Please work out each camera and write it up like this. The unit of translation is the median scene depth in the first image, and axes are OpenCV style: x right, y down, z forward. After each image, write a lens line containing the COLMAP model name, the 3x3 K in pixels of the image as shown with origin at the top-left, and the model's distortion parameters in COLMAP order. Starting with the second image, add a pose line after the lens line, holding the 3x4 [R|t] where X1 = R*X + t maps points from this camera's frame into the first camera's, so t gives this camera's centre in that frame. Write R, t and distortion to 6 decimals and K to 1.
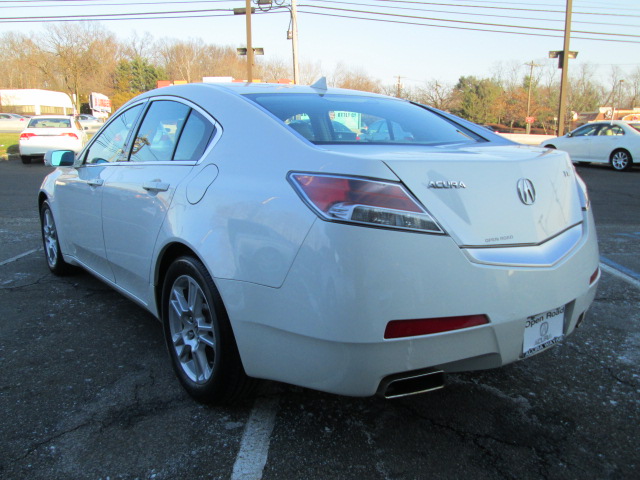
lens RADIAL K [[515.5, 0, 320.0], [0, 515.5, 240.0], [0, 0, 1]] dist [0.057135, 0.004203]
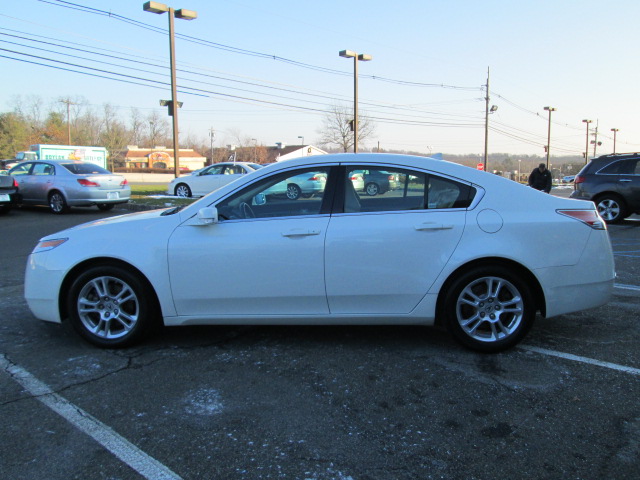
lens RADIAL K [[528.5, 0, 320.0], [0, 528.5, 240.0], [0, 0, 1]] dist [0.034317, -0.003863]
pose [[0.683076, -0.129204, 0.718828, -0.185667], [0.180025, 0.983645, 0.005732, -0.015523], [-0.707812, 0.125492, 0.695164, 0.019687]]
